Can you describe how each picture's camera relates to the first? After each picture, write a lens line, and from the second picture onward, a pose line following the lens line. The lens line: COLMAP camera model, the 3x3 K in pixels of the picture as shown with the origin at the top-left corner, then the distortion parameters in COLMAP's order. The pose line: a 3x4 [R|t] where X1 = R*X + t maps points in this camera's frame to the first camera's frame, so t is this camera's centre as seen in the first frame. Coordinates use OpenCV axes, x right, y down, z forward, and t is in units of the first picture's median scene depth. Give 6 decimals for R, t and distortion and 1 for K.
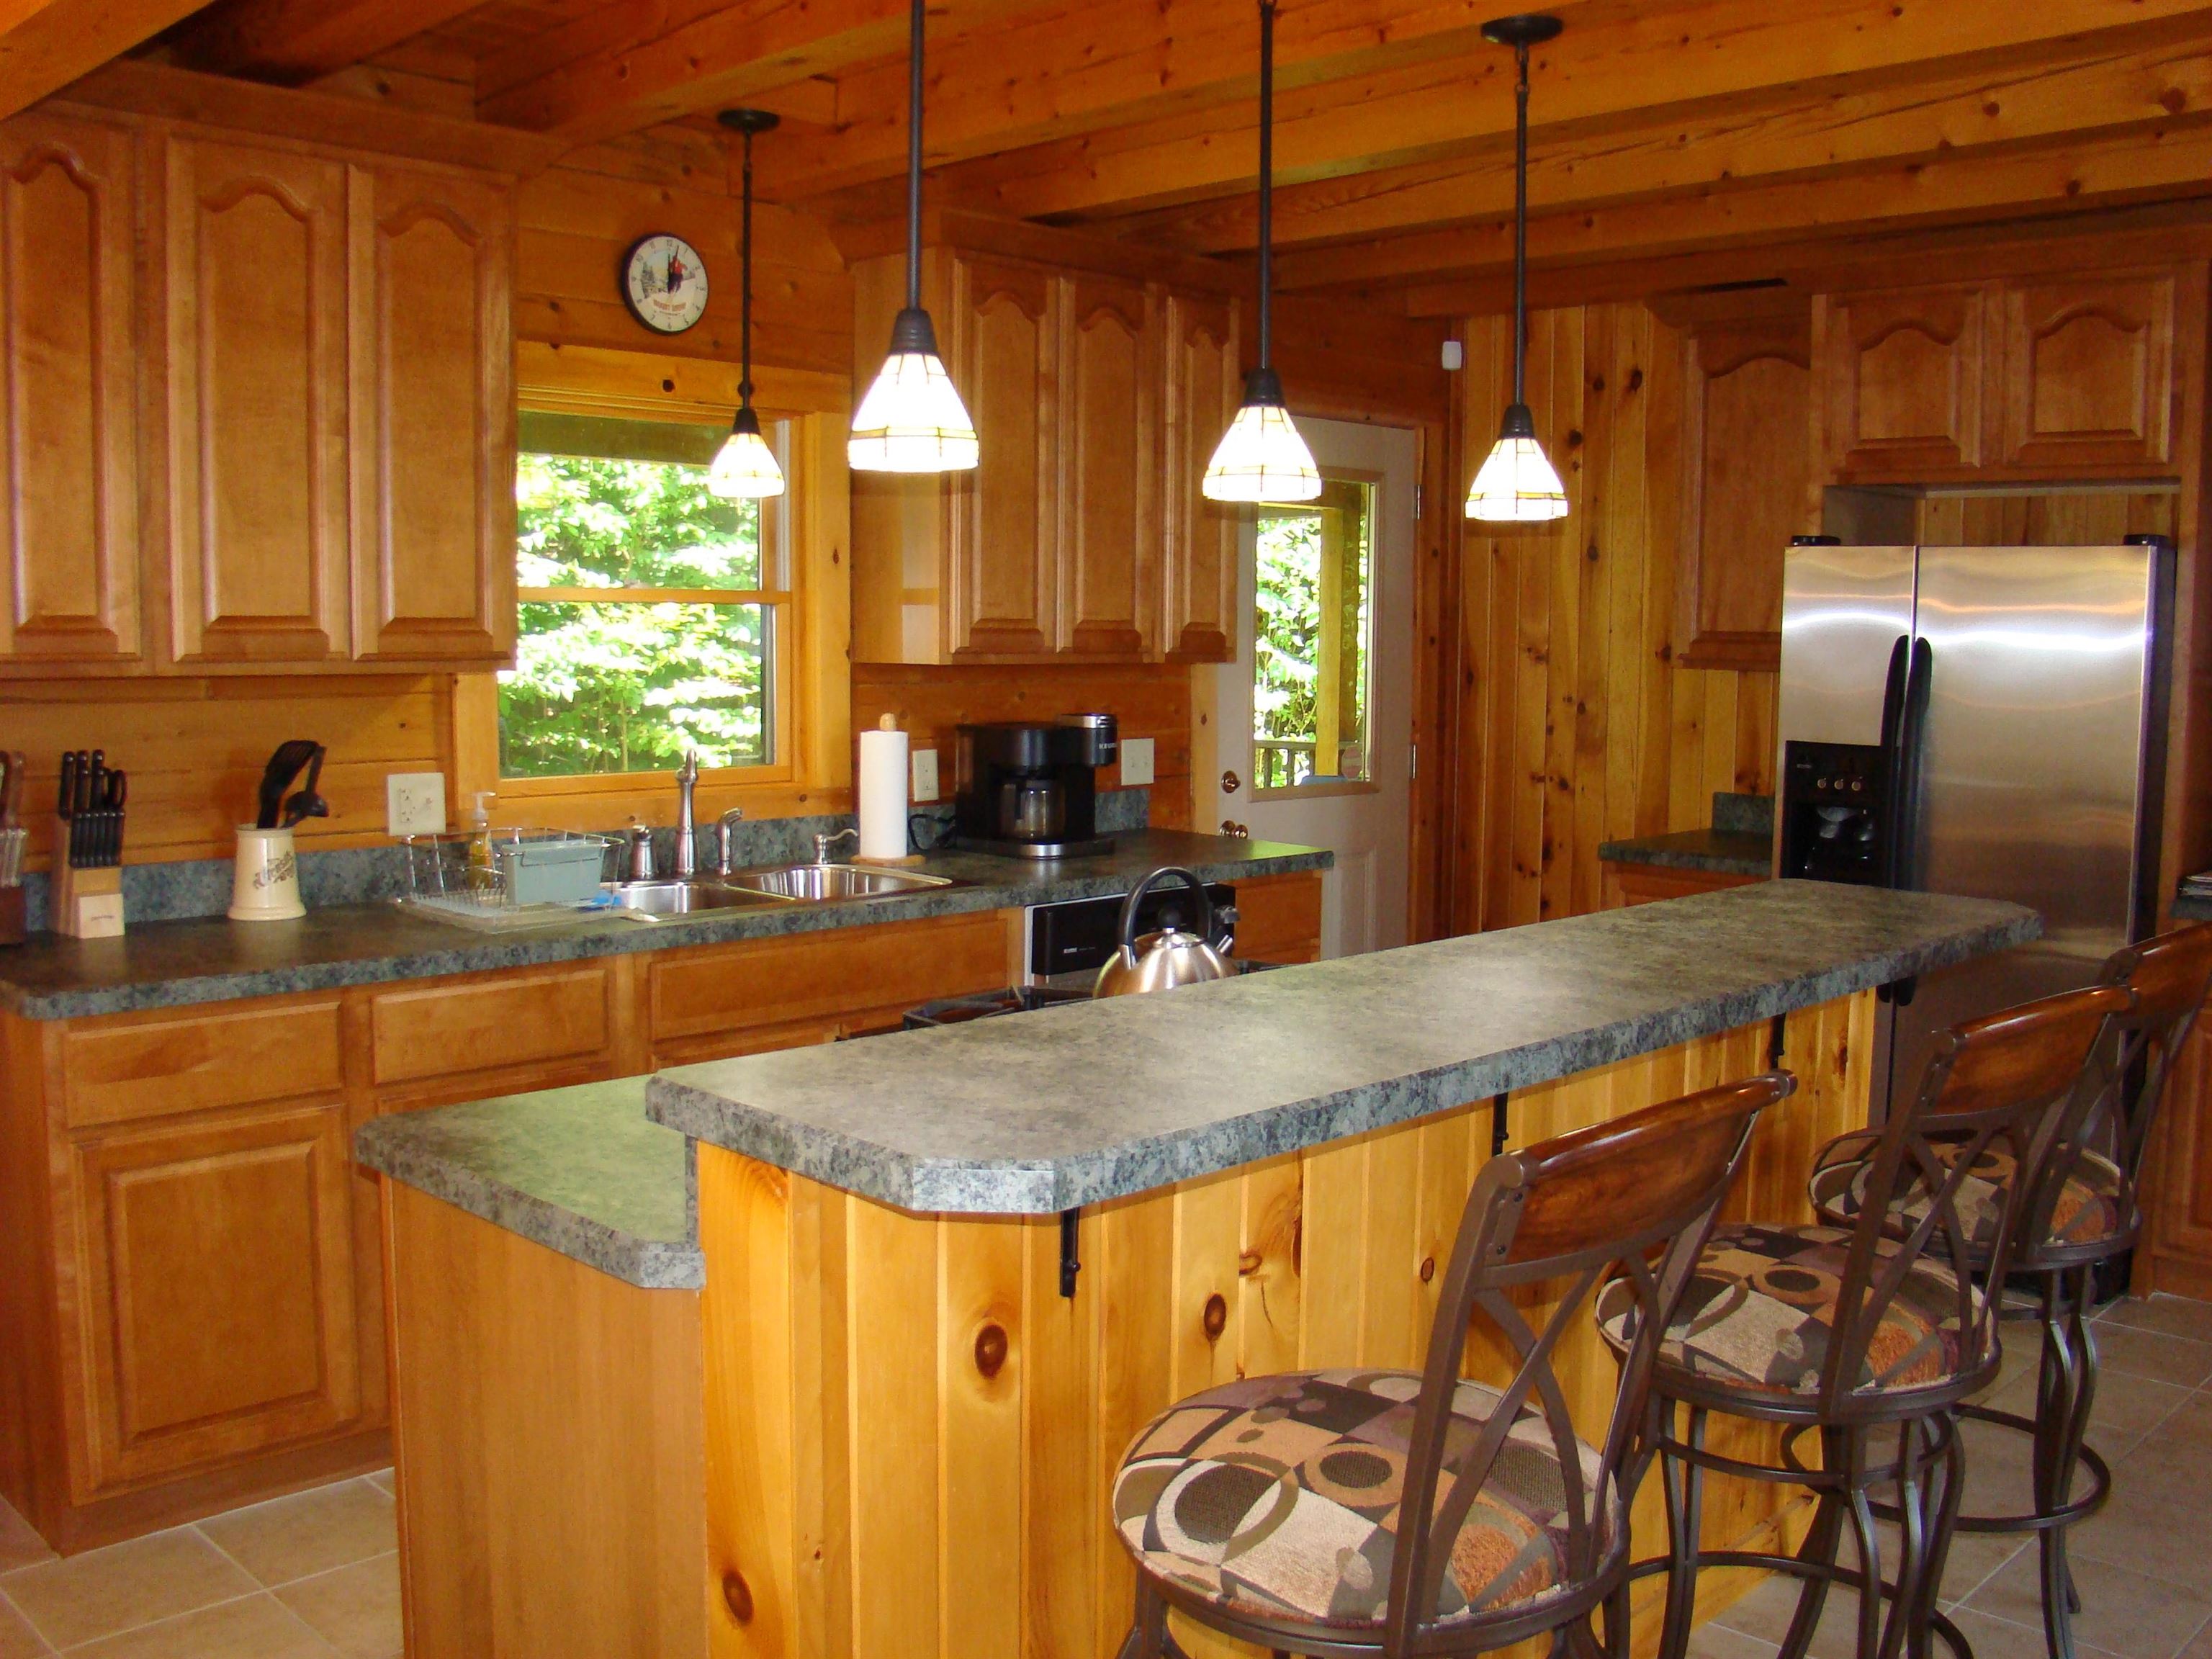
lens RADIAL K [[2080.1, 0, 1106.0], [0, 2080.1, 829.5], [0, 0, 1]] dist [-0.162721, 0.150936]
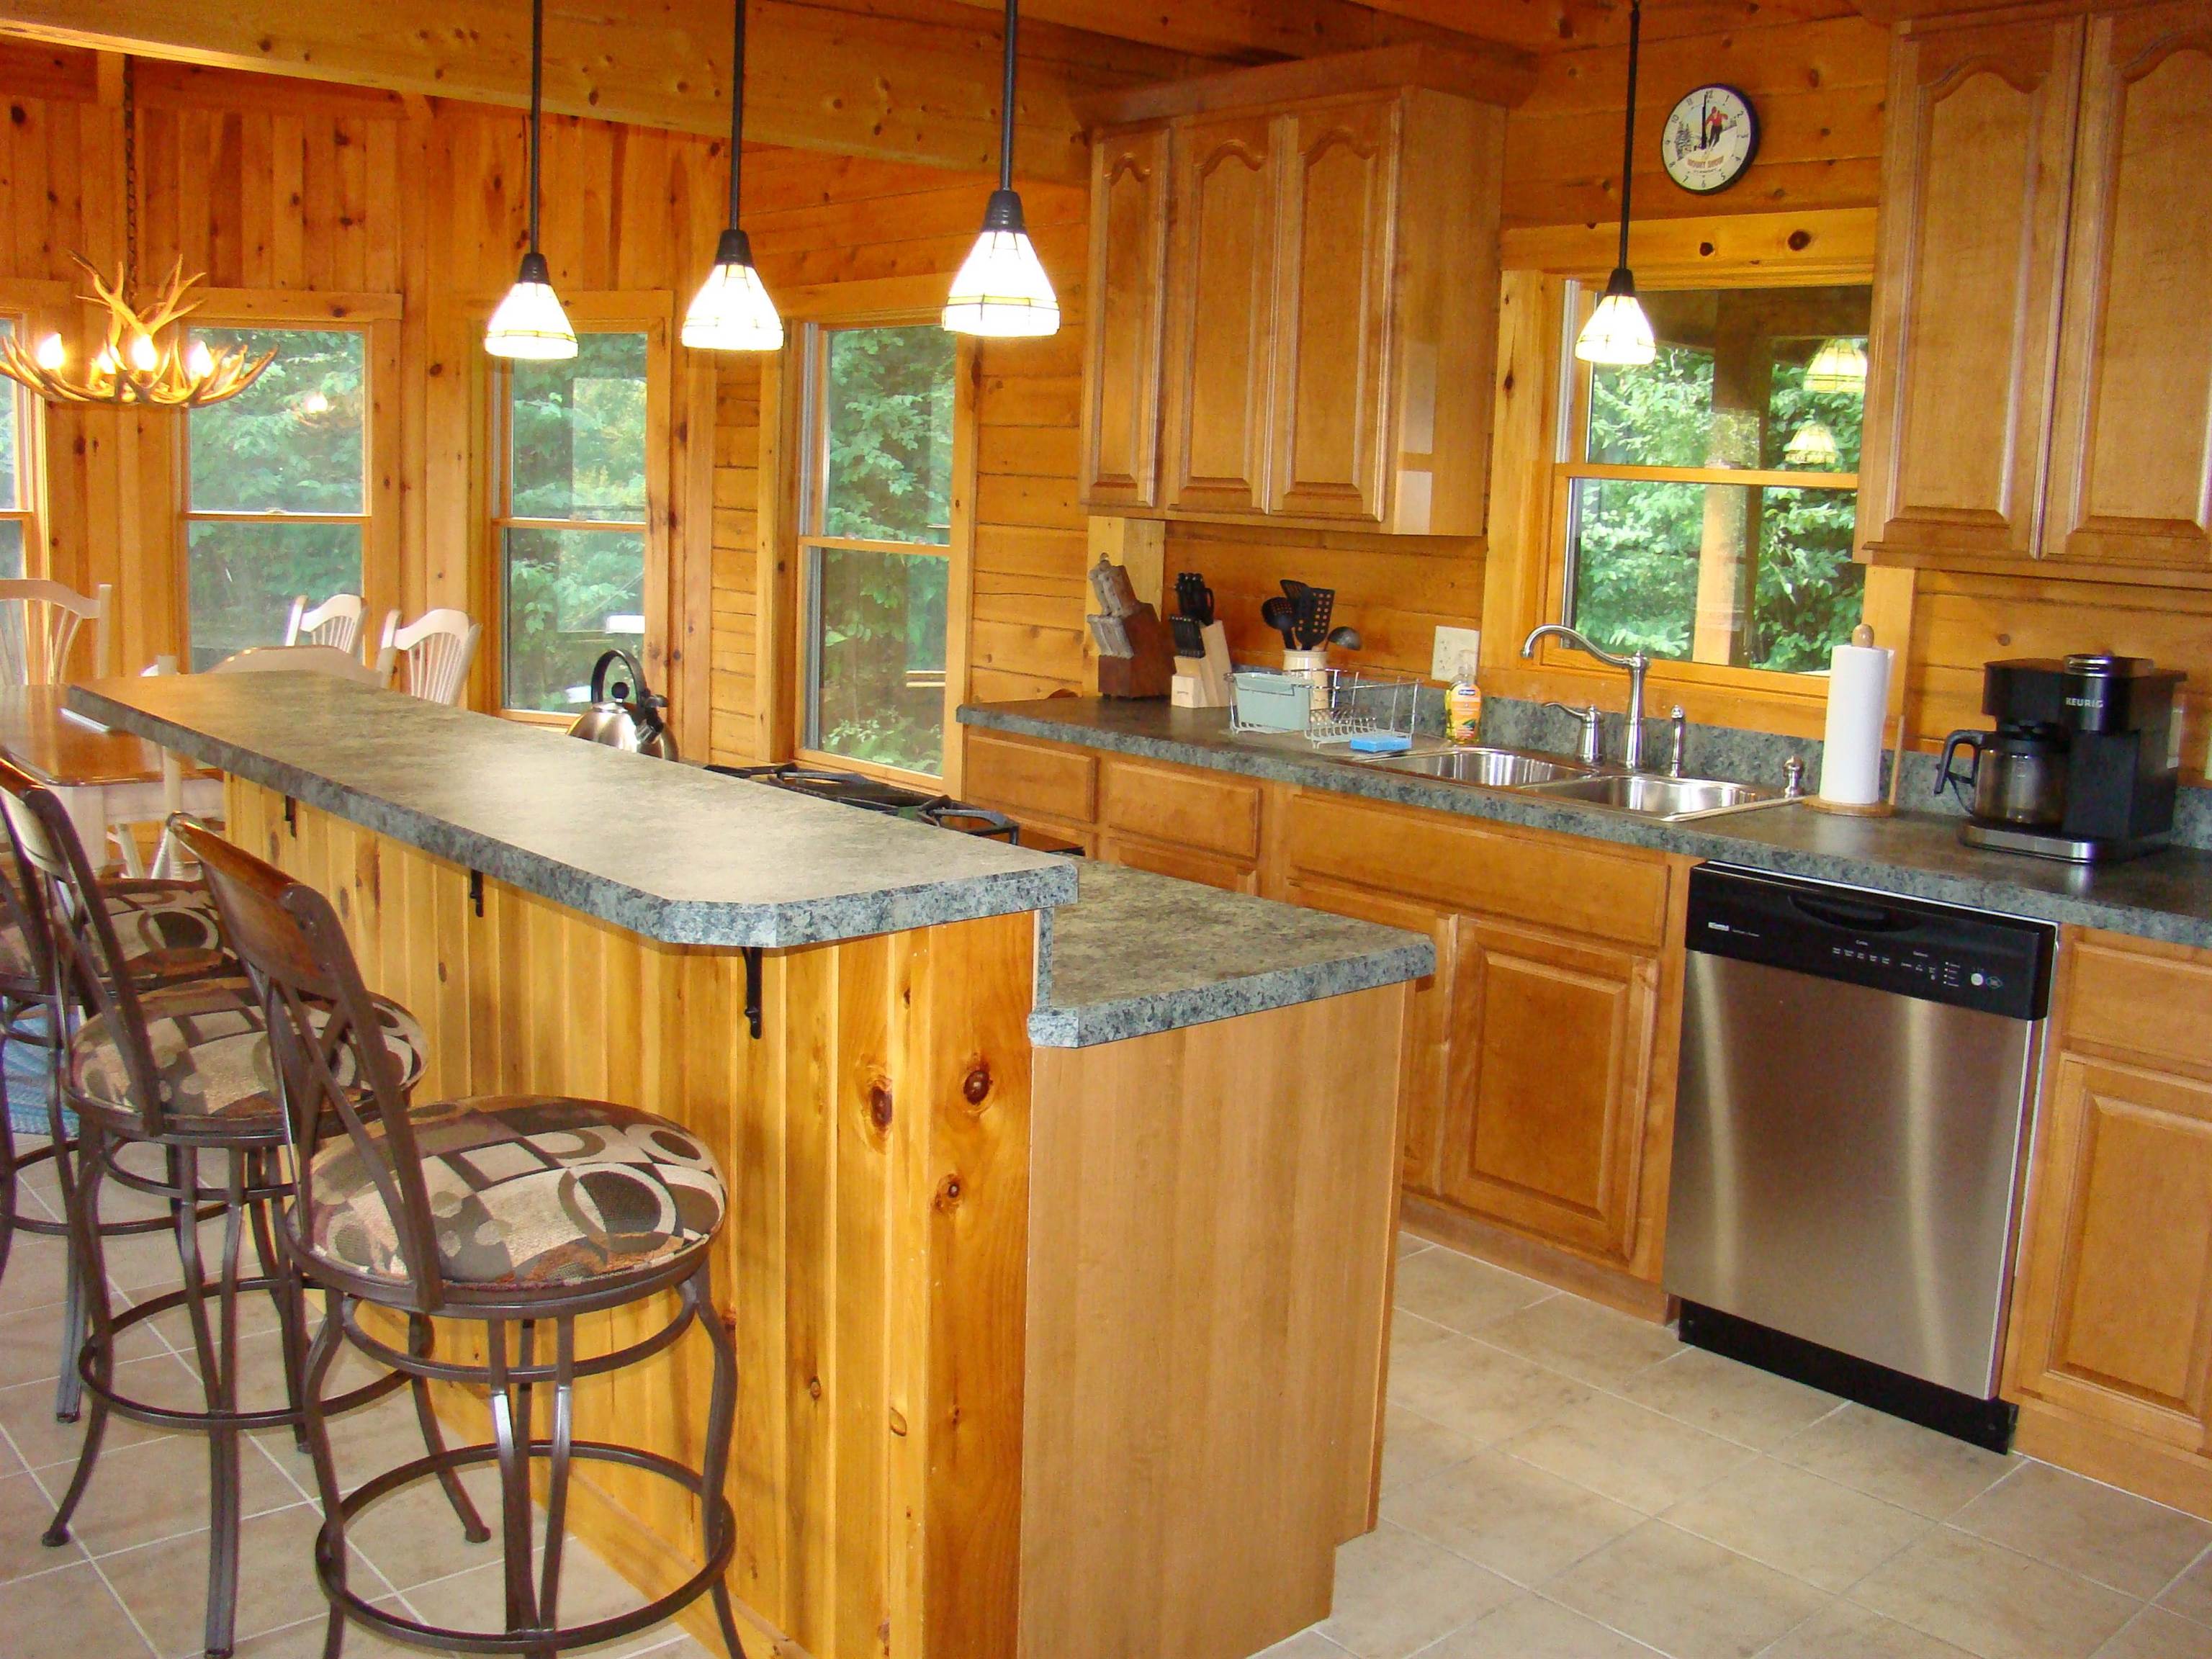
lens RADIAL K [[2080.1, 0, 1106.0], [0, 2080.1, 829.5], [0, 0, 1]] dist [-0.162721, 0.150936]
pose [[-0.053381, 0.152985, -0.986786, 0.794811], [-0.136031, 0.977869, 0.158961, -0.072152], [0.989265, 0.142719, -0.031389, 0.842449]]
